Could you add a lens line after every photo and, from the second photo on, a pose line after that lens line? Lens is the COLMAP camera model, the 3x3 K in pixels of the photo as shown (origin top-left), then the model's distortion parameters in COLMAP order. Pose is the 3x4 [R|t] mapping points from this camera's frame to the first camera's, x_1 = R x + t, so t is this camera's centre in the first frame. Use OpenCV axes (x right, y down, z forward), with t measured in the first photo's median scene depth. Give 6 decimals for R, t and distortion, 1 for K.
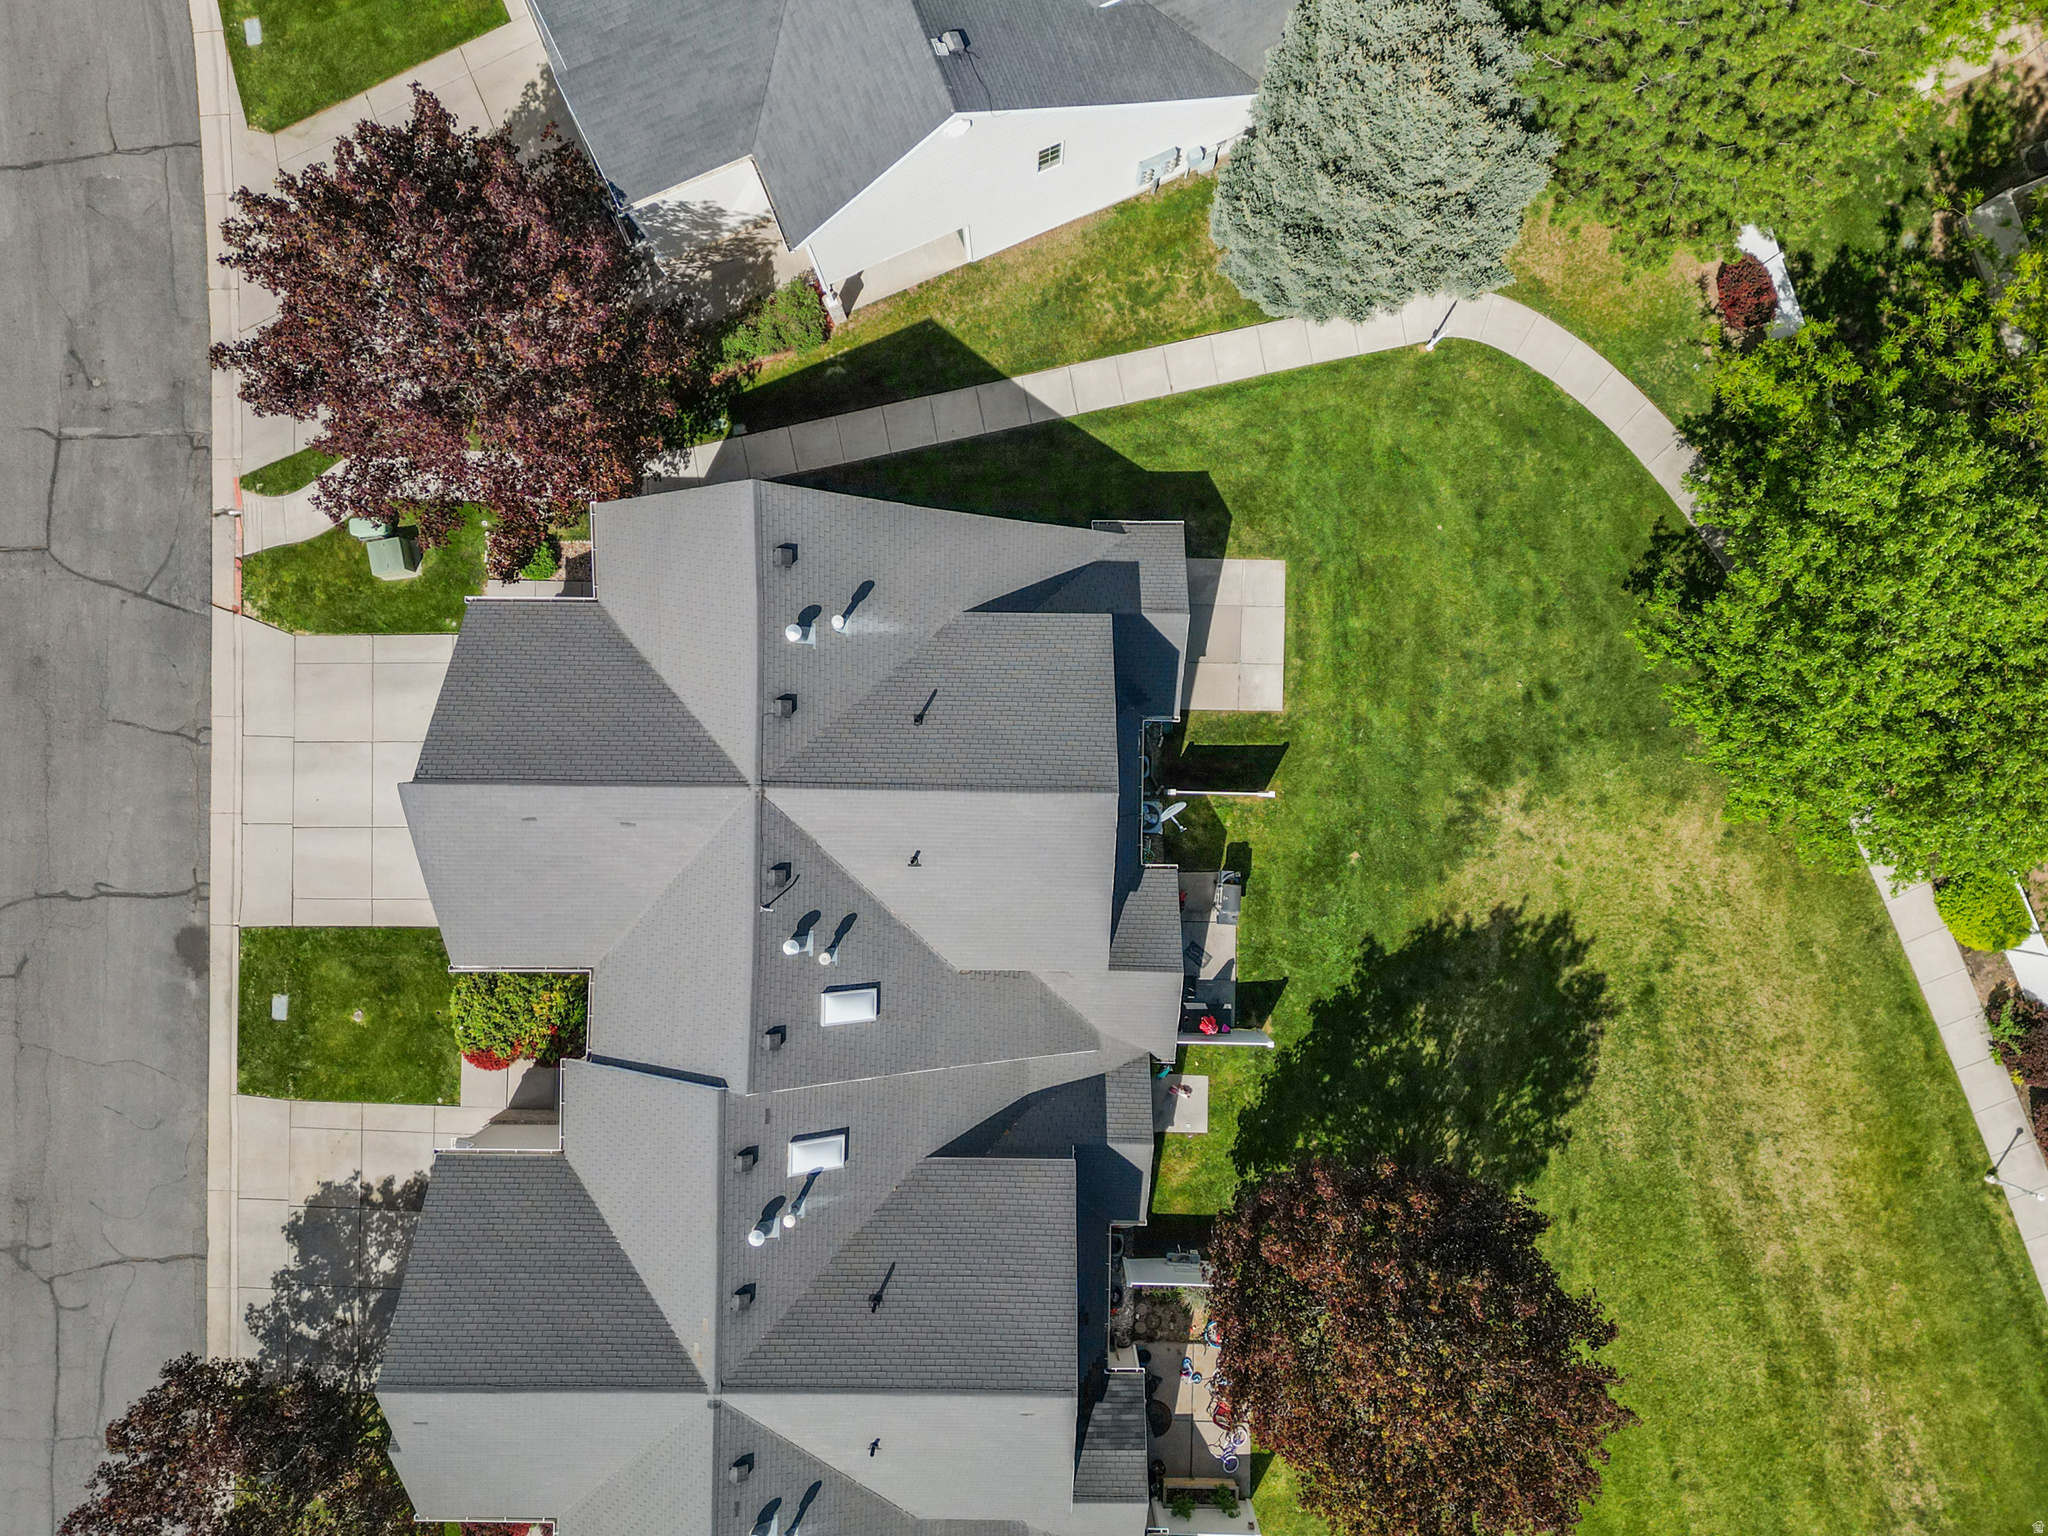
lens RADIAL K [[1449.7, 0, 1024.0], [0, 1449.7, 768.0], [0, 0, 1]] dist [0.074437, -0.066482]
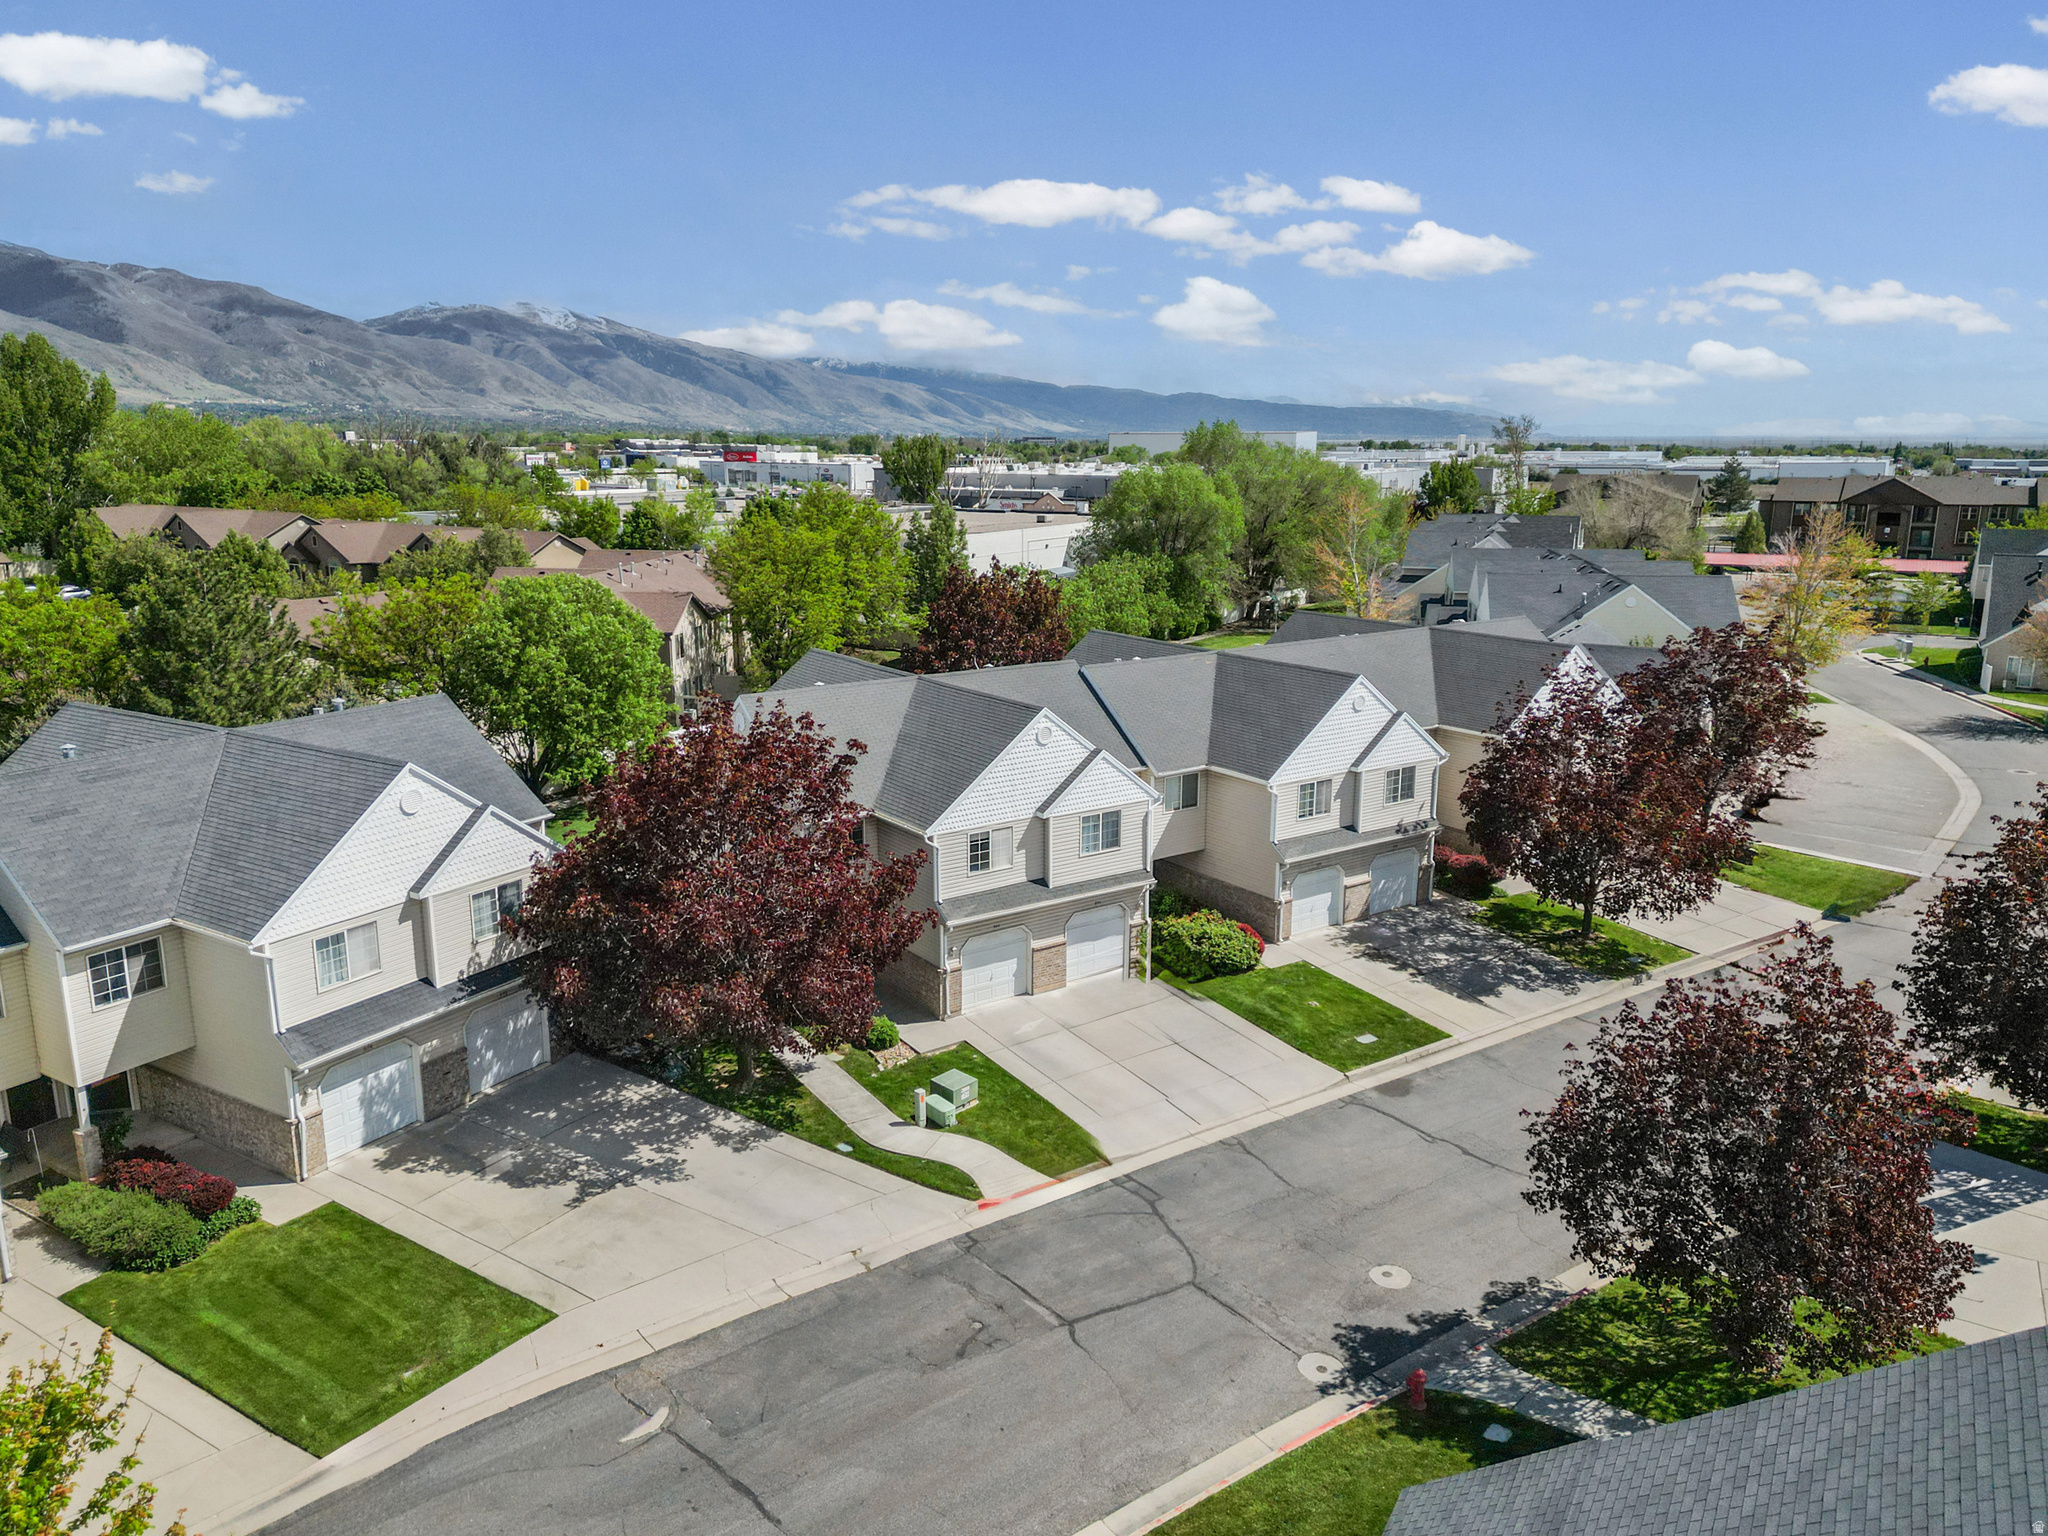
lens RADIAL K [[1441.5, 0, 1023.8], [0, 1441.5, 740.2], [0, 0, 1]] dist [0.071148, -0.064999]
pose [[-0.590168, -0.186855, 0.785358, -1.144946], [0.807265, -0.142693, 0.572680, -0.609155], [0.005057, 0.971969, 0.235054, 0.543419]]
